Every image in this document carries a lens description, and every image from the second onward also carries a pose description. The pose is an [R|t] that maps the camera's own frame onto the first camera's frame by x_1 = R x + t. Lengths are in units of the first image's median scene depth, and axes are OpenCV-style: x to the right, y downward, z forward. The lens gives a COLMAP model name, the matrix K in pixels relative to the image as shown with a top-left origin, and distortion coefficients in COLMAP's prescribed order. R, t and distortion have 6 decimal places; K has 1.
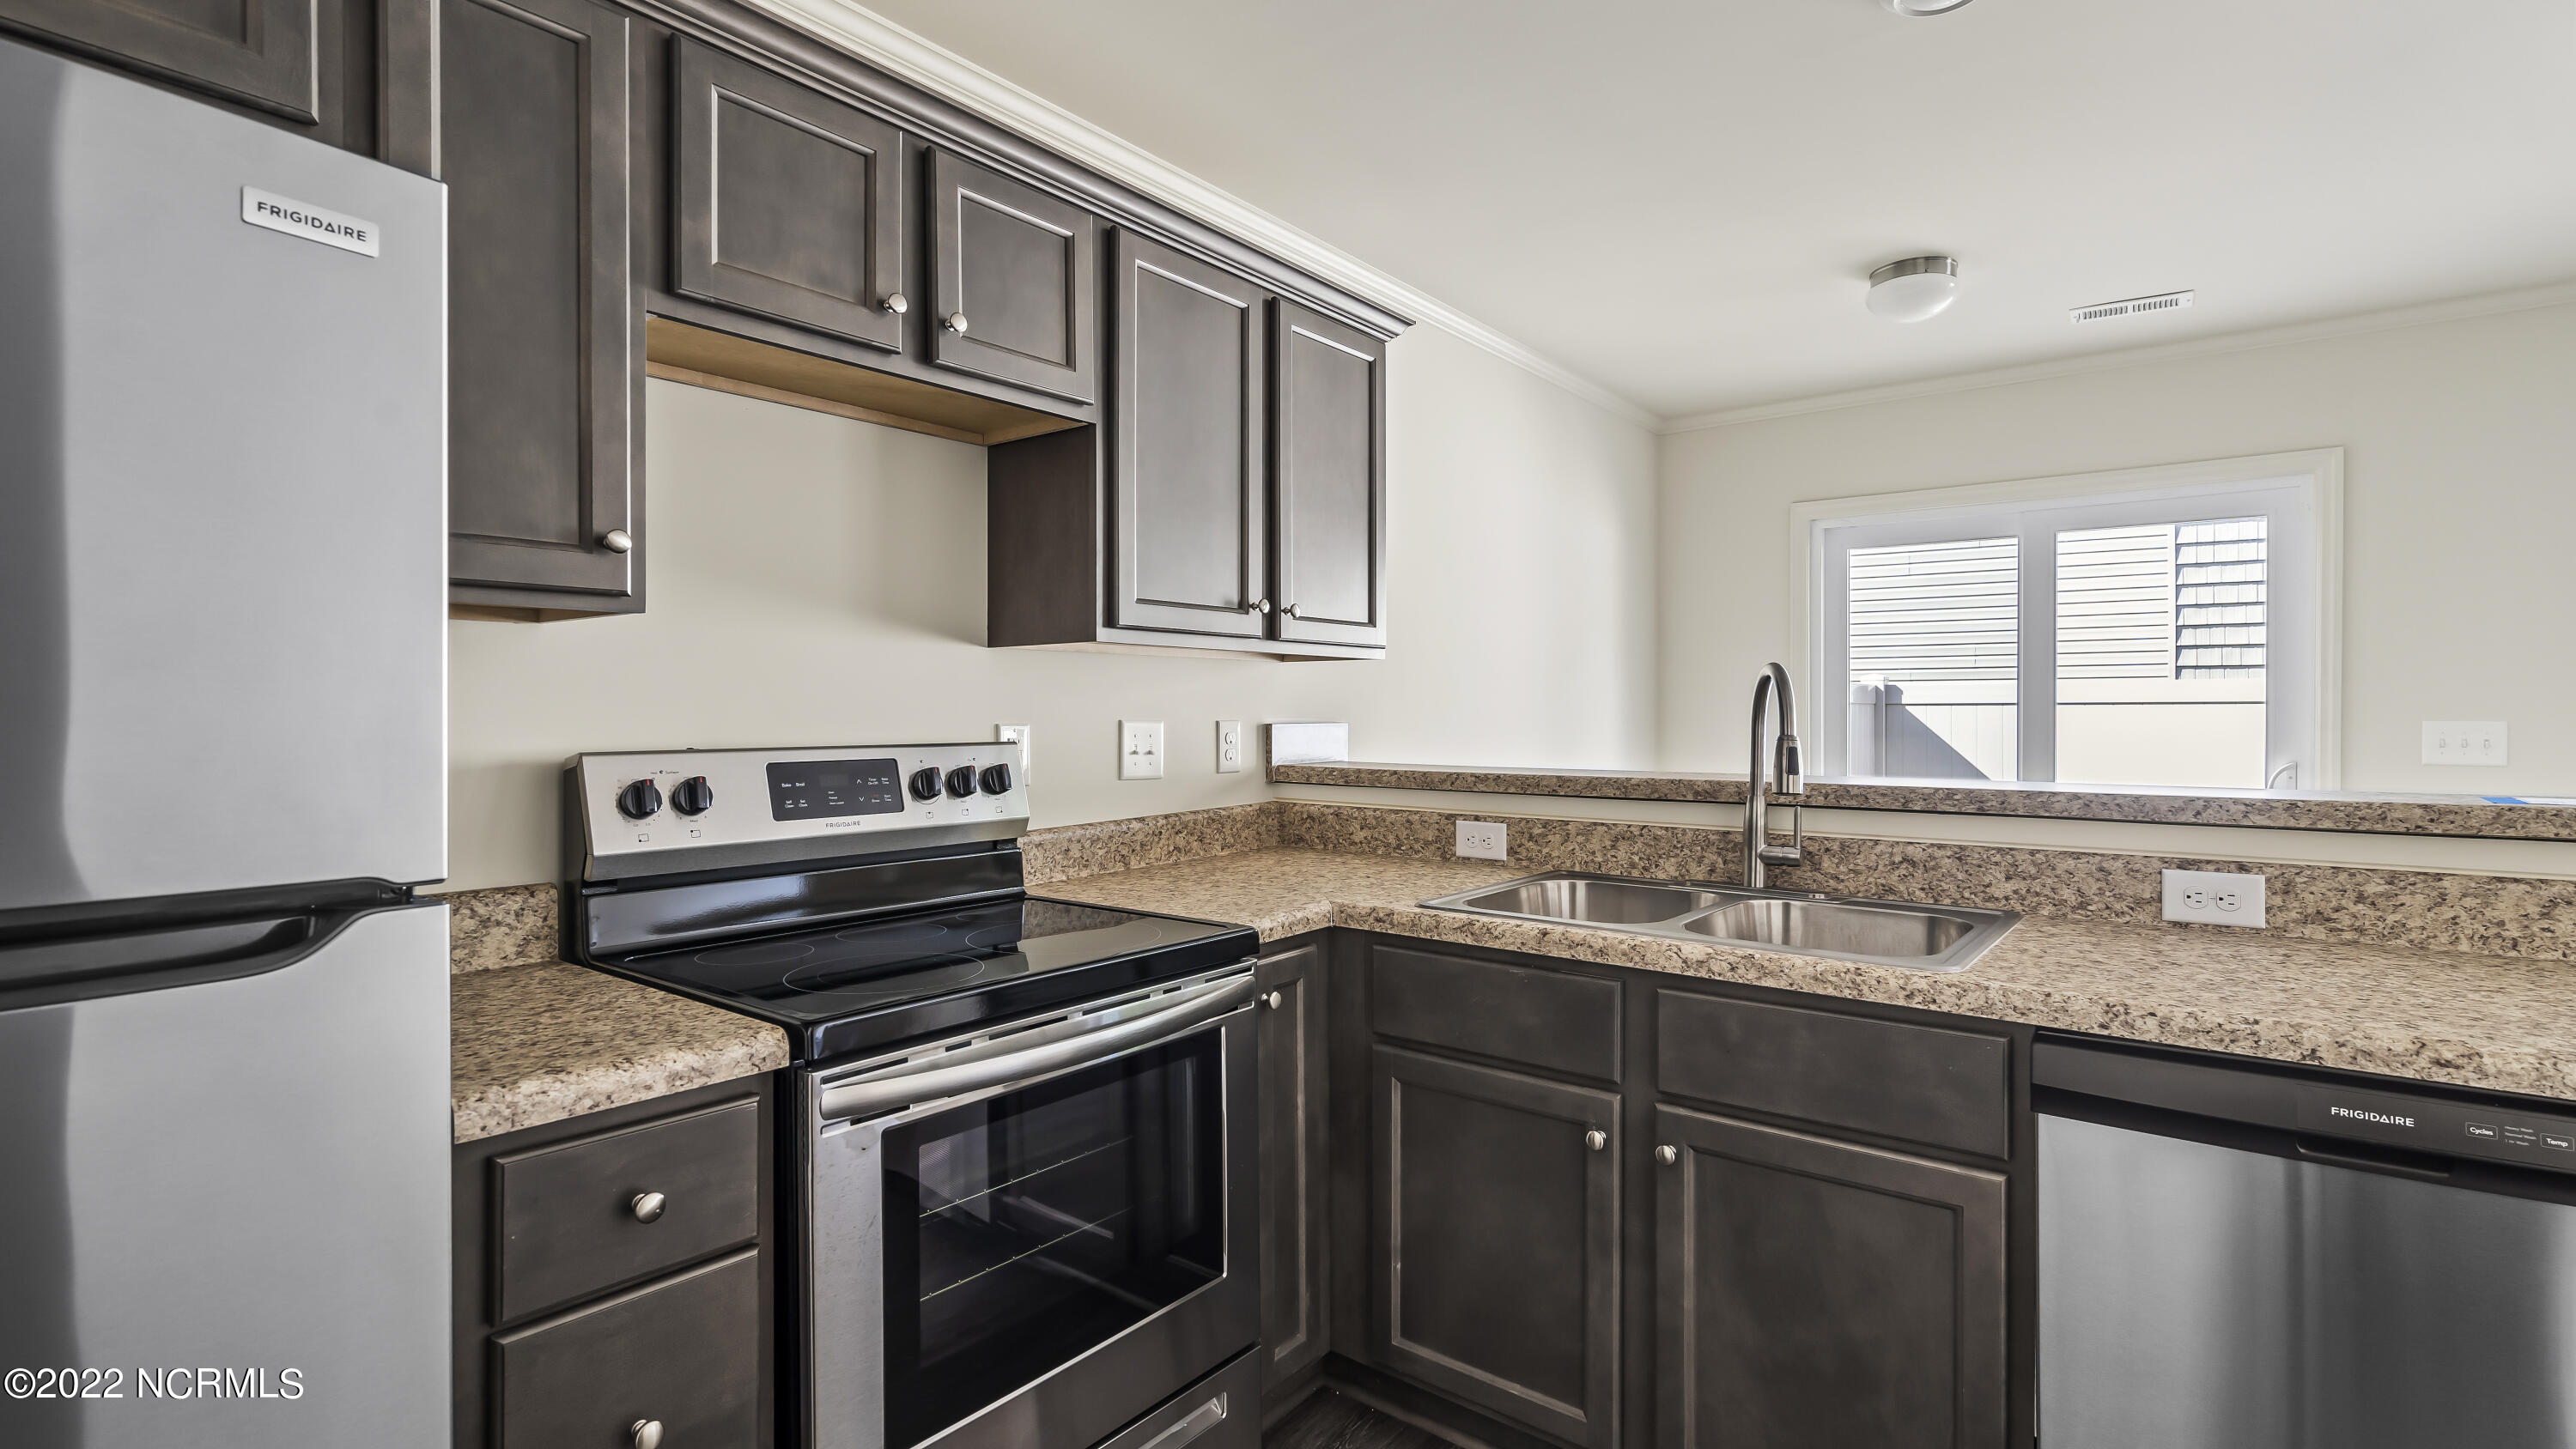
lens RADIAL K [[1204.6, 0, 1287.7], [0, 1204.6, 724.0], [0, 0, 1]] dist [-0.002611, 0.001040]
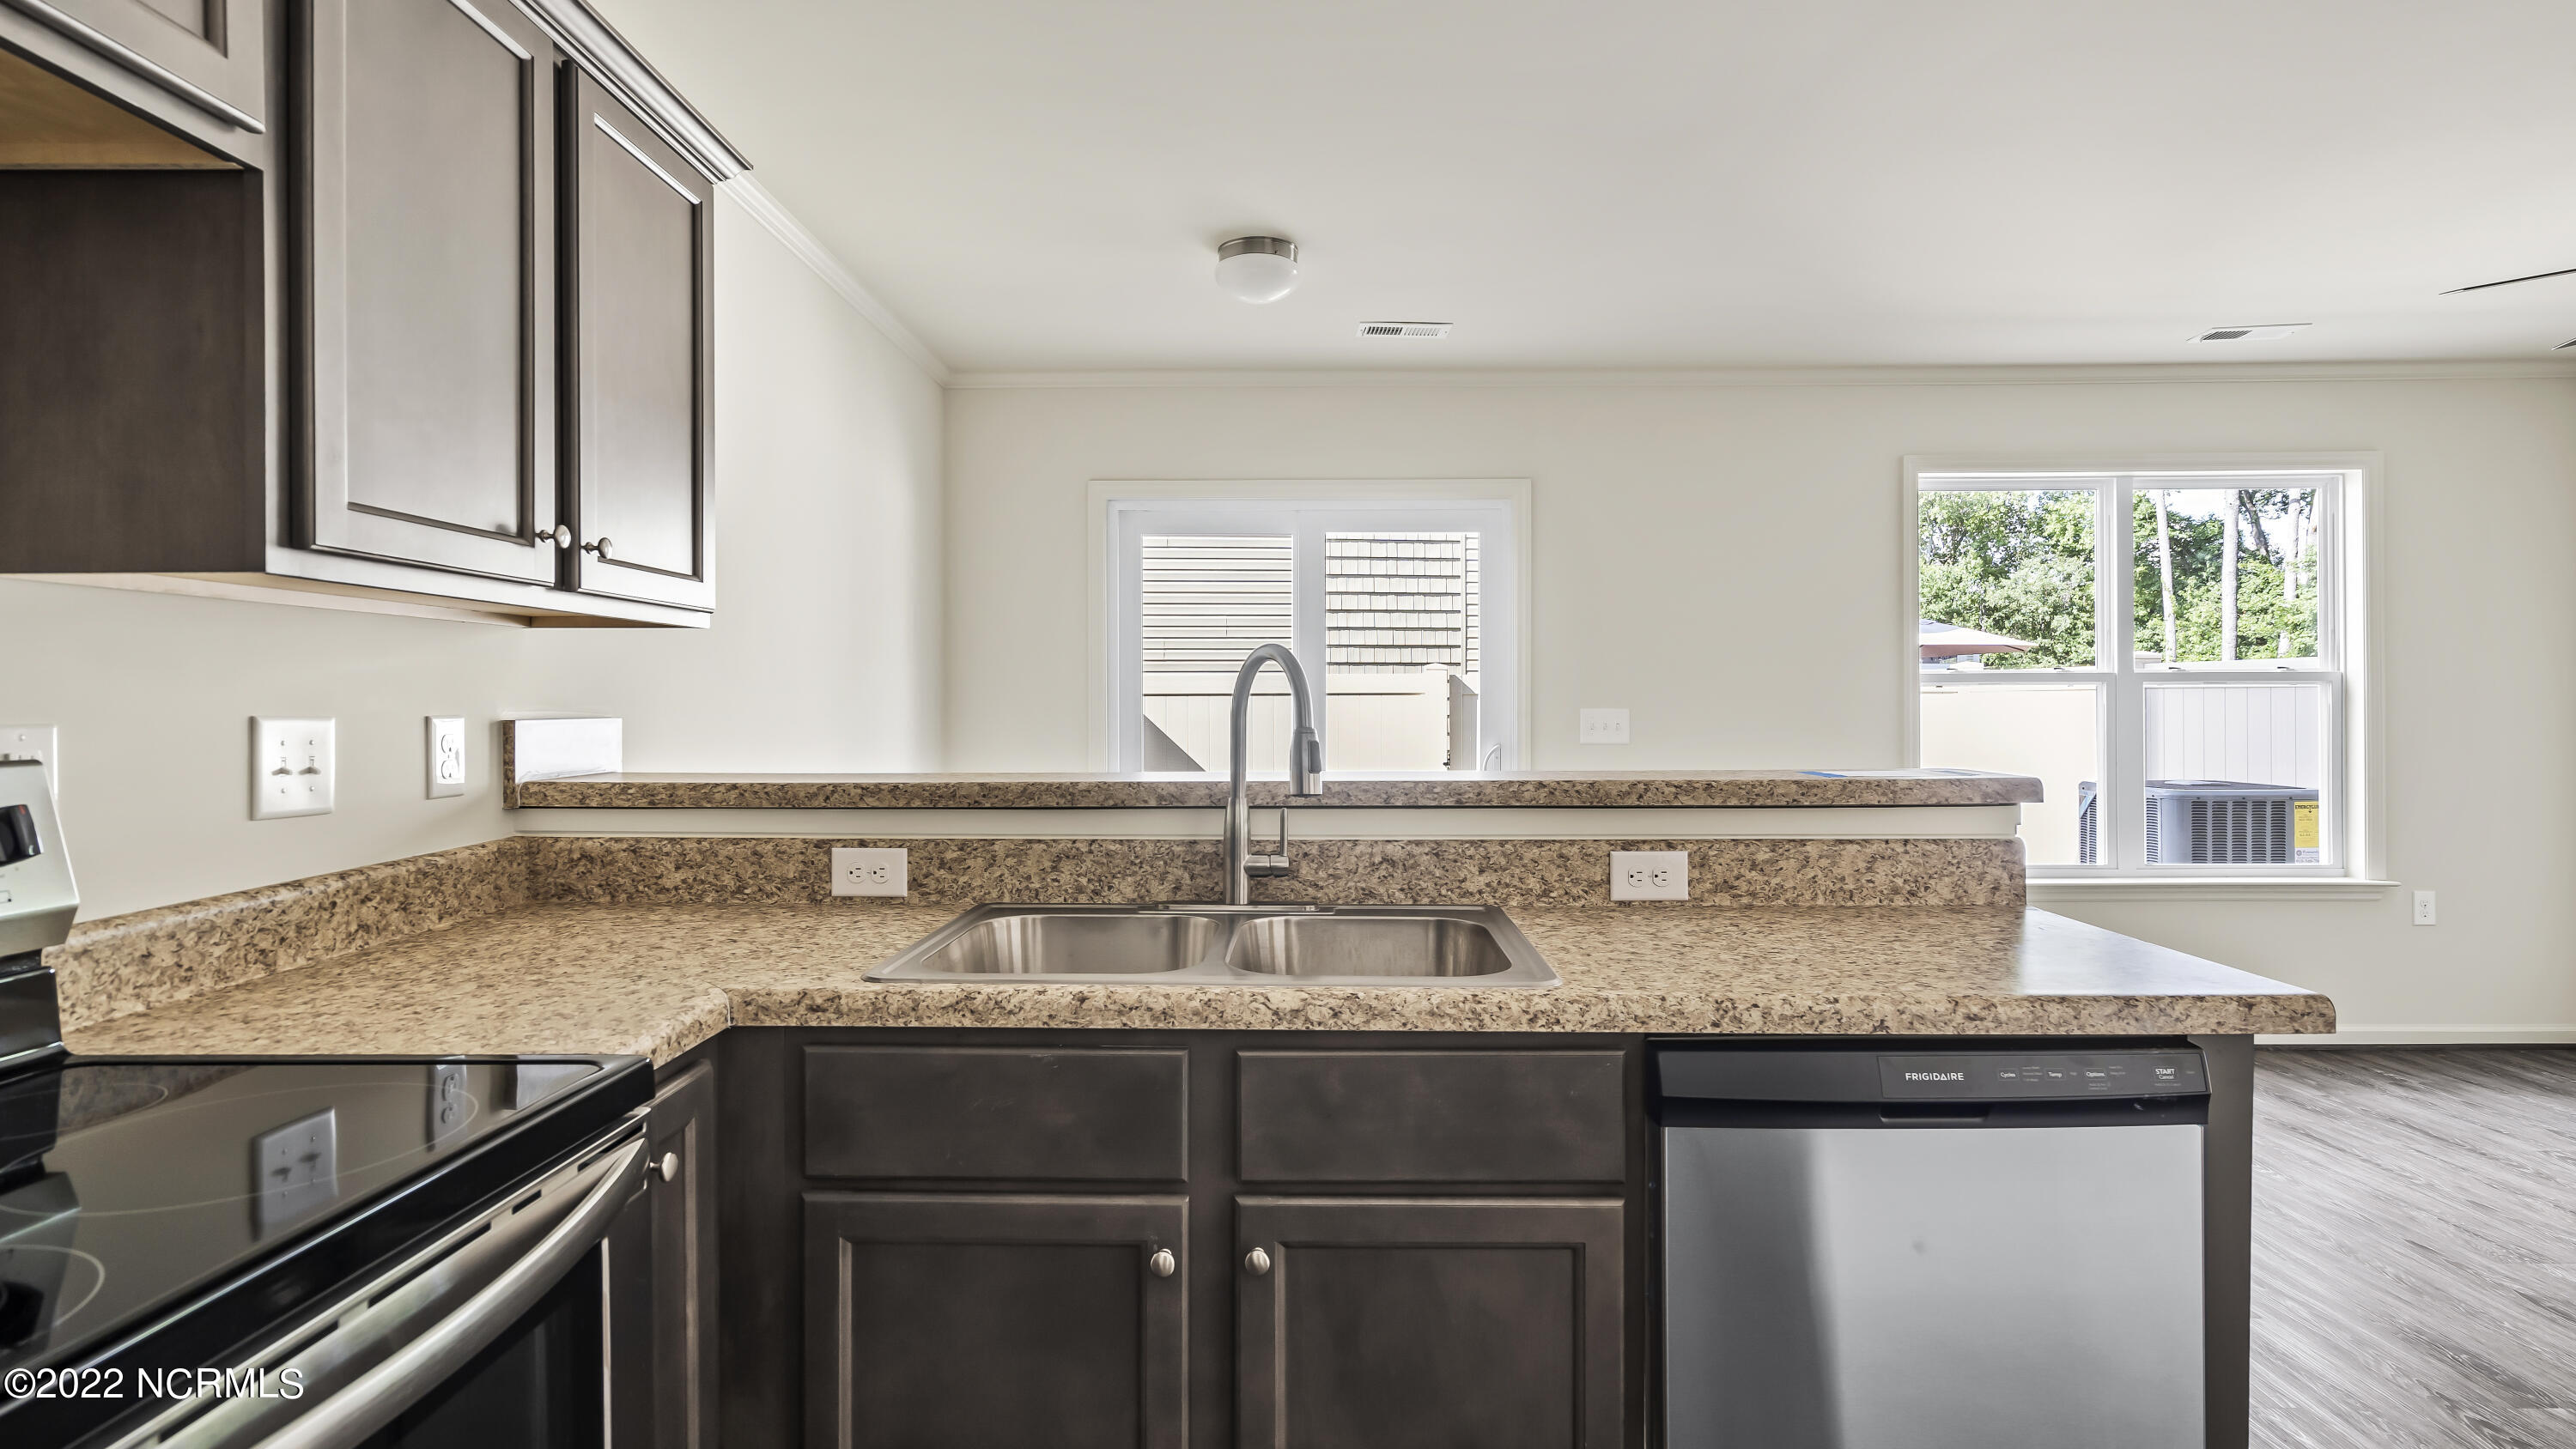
lens RADIAL K [[1270.4, 0, 1288.5], [0, 1270.4, 707.5], [0, 0, 1]] dist [-0.001627, 0.004774]
pose [[0.793596, -0.003643, 0.608435, -0.143697], [0.007673, 0.999962, -0.004020, -0.001347], [-0.608397, 0.007859, 0.793594, 0.266539]]
